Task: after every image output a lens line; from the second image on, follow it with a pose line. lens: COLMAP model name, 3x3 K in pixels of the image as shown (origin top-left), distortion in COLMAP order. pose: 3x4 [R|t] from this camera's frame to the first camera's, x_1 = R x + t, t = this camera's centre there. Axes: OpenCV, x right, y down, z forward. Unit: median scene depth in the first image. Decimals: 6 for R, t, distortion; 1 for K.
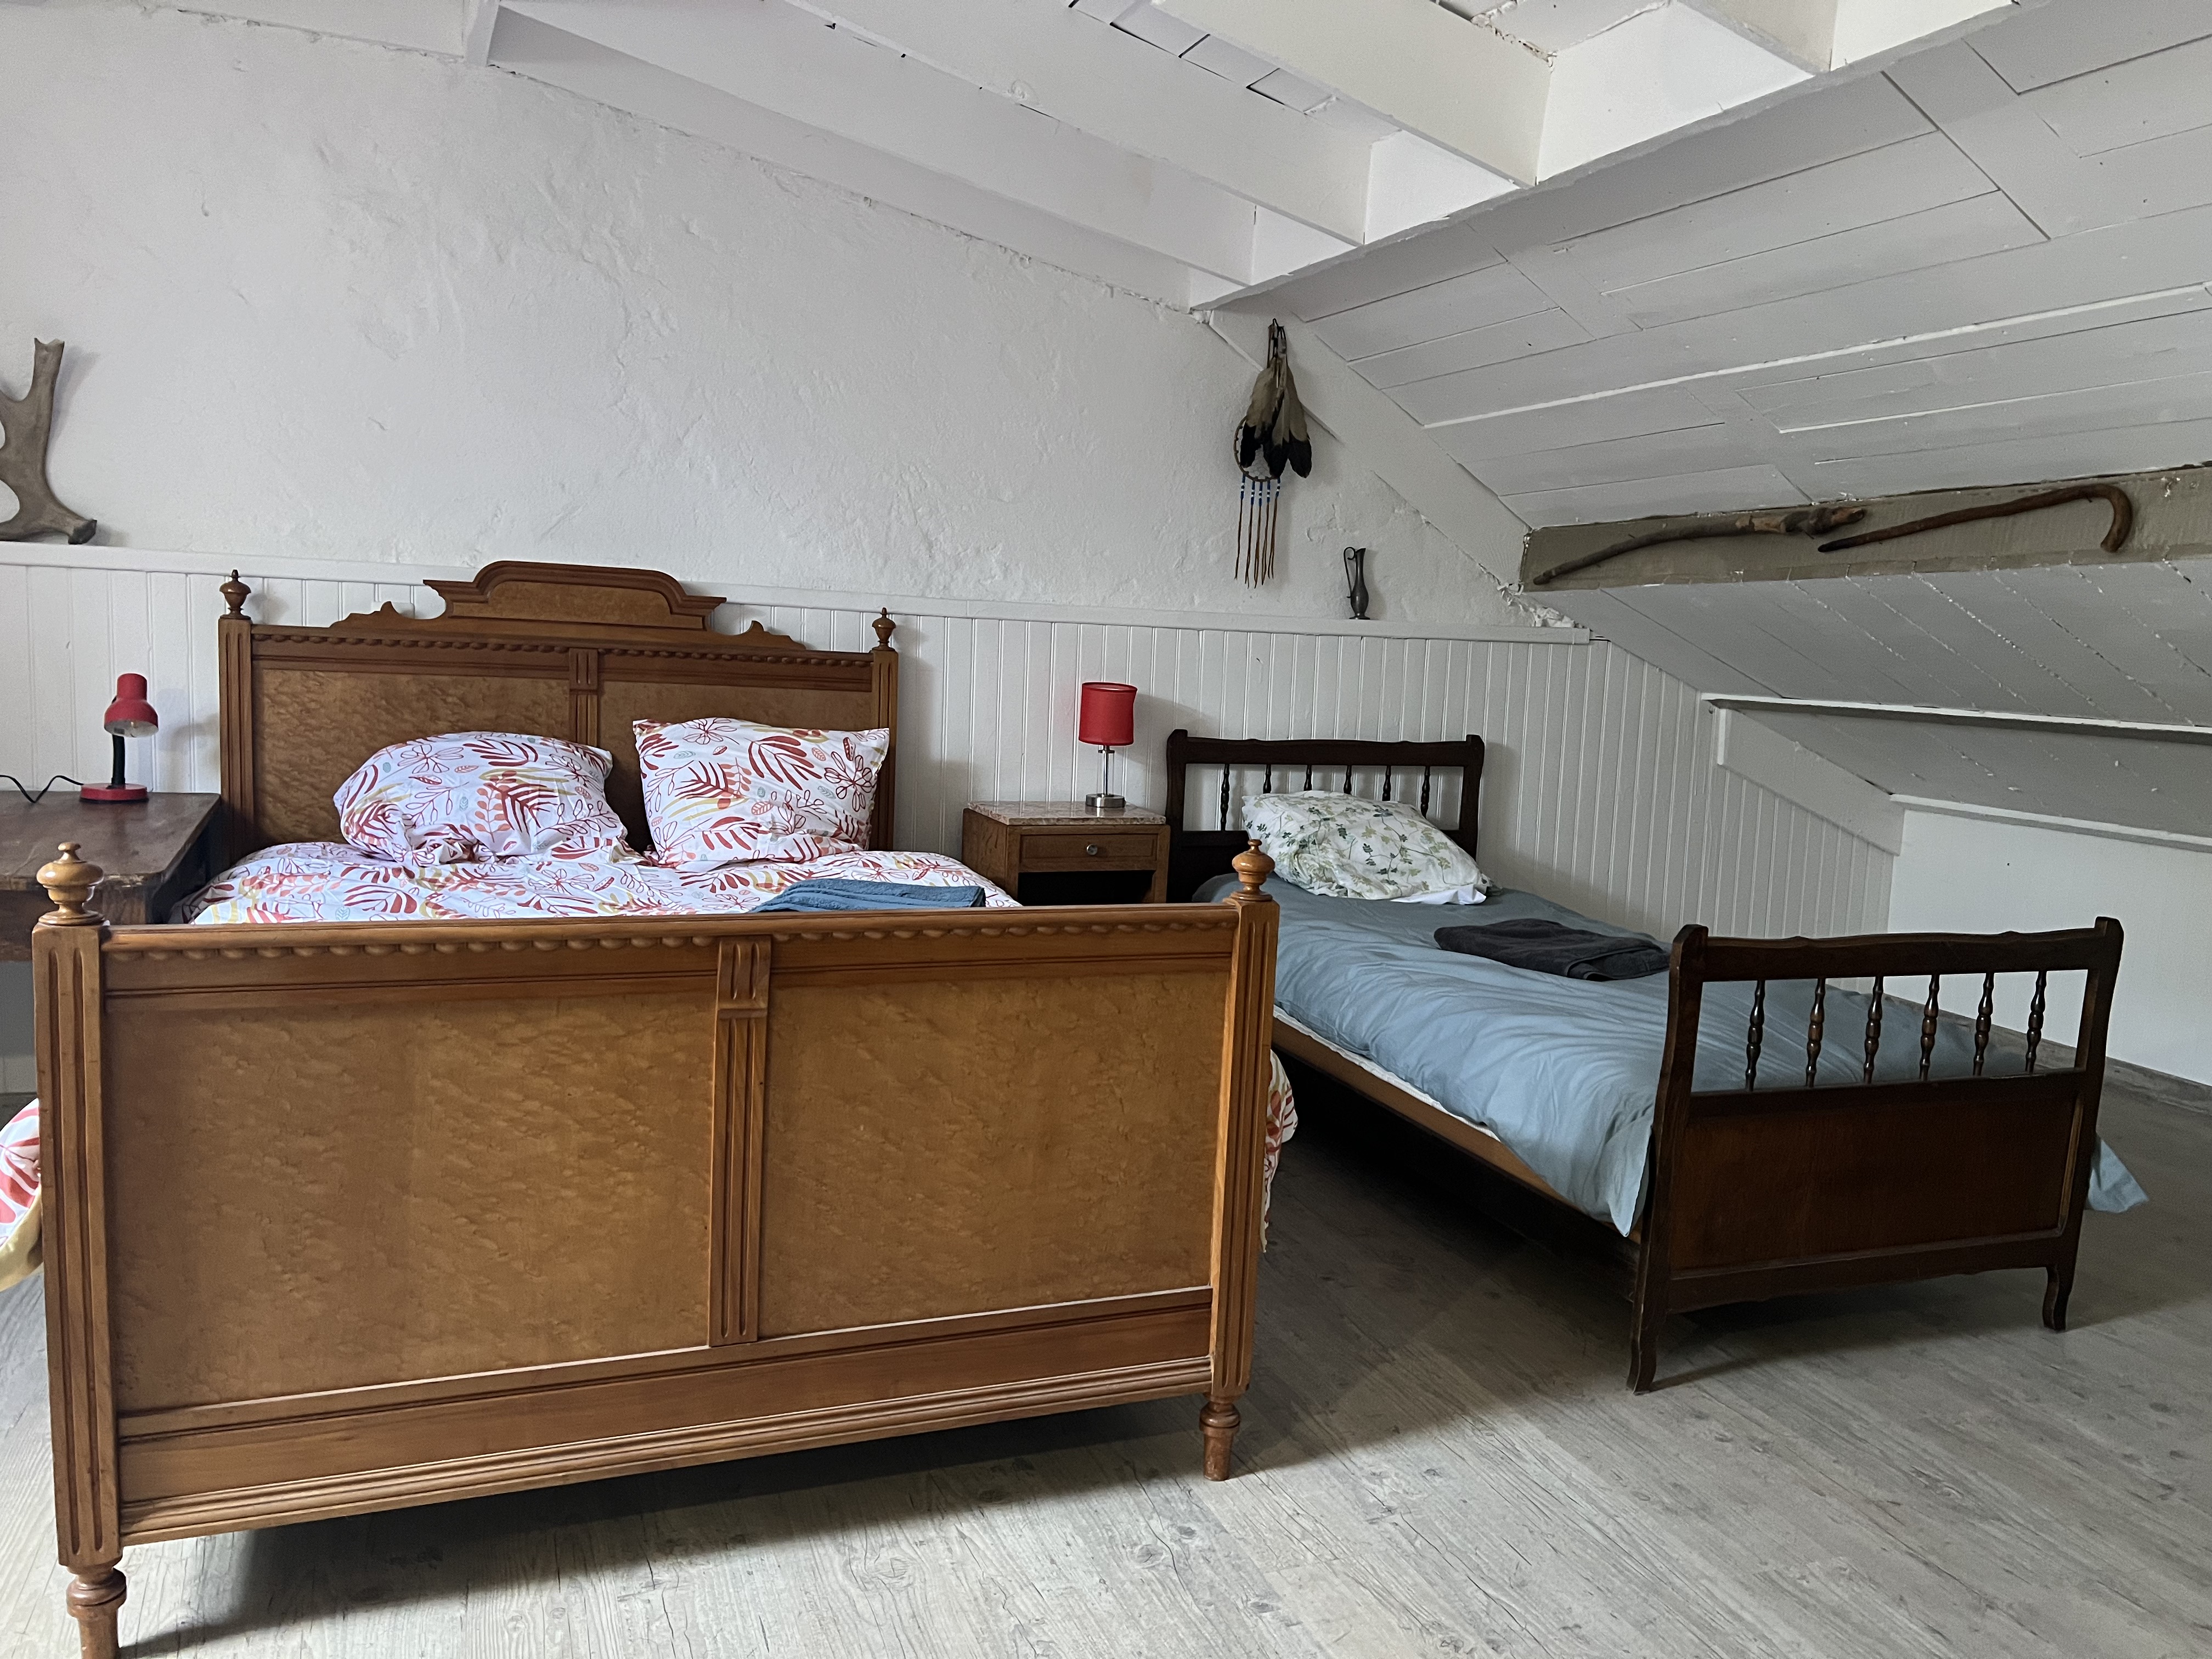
lens RADIAL K [[1651.7, 0, 1106.0], [0, 1651.7, 829.5], [0, 0, 1]] dist [0.090406, -0.113034]
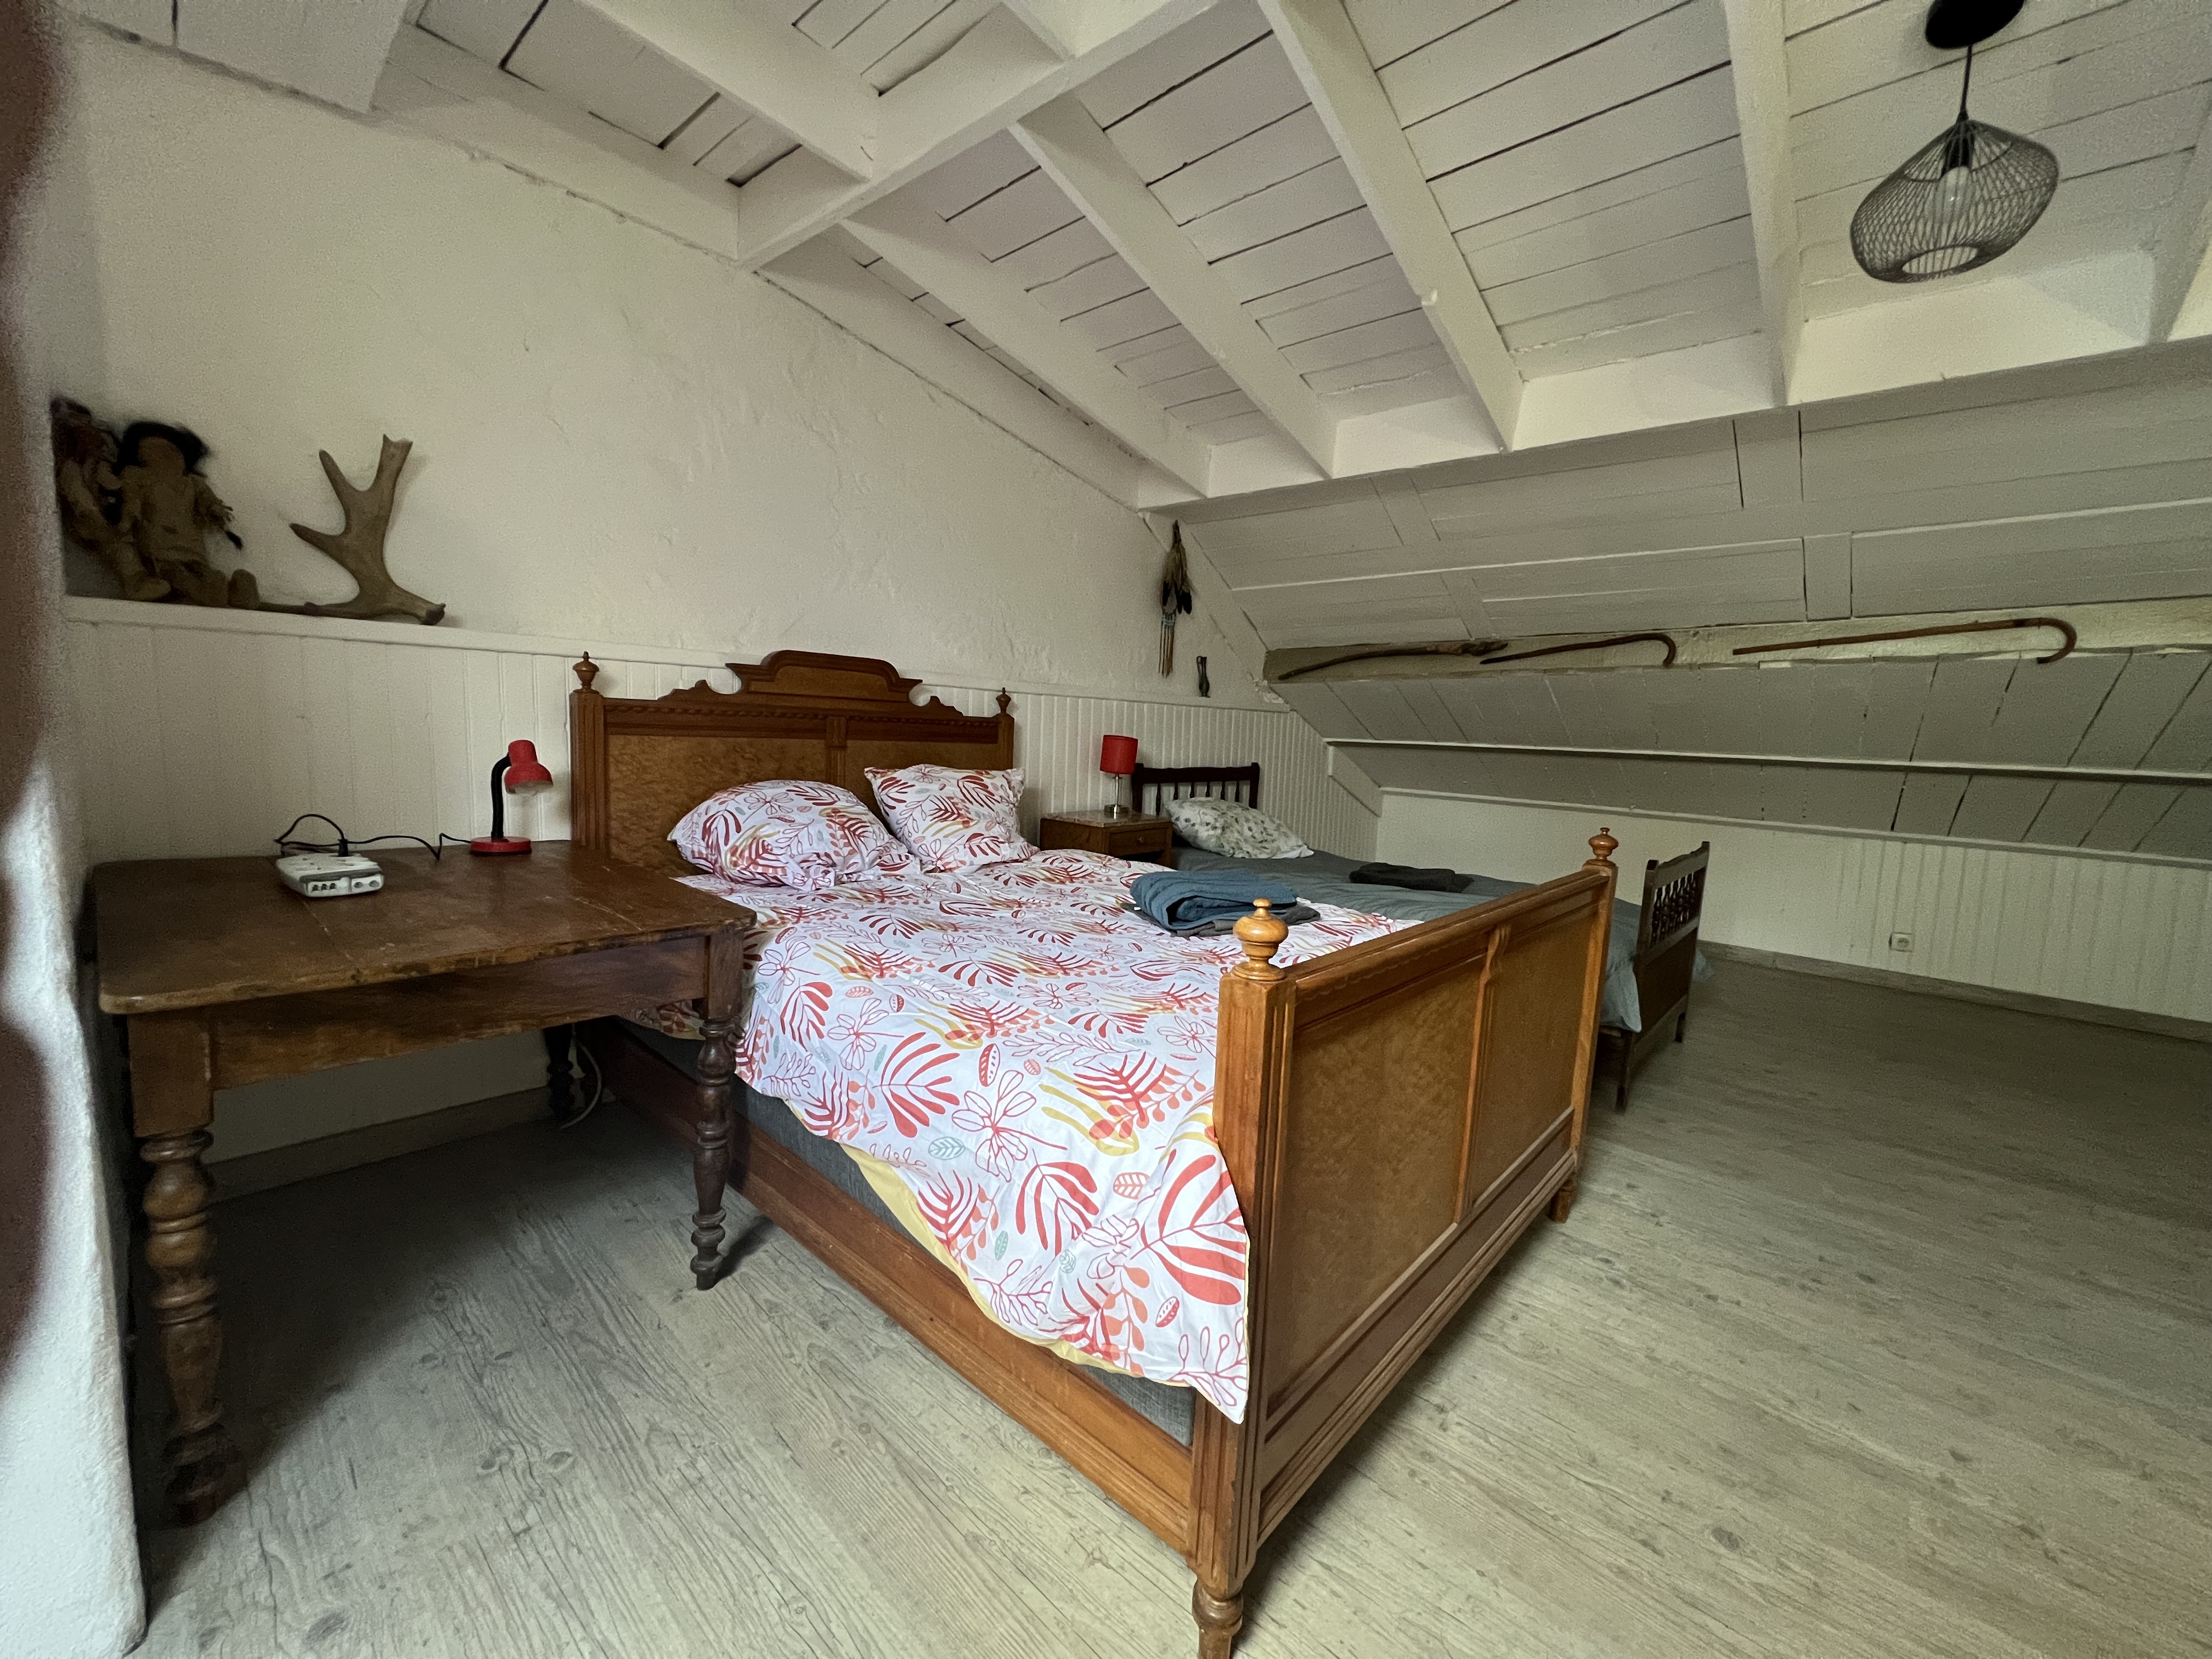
lens RADIAL K [[890.3, 0, 1103.9], [0, 890.3, 821.2], [0, 0, 1]] dist [0.000855, 0.000119]
pose [[0.903461, -0.055046, 0.425121, -0.431698], [0.051609, 0.998475, 0.019608, -0.026129], [-0.425552, 0.004225, 0.904924, 0.252572]]
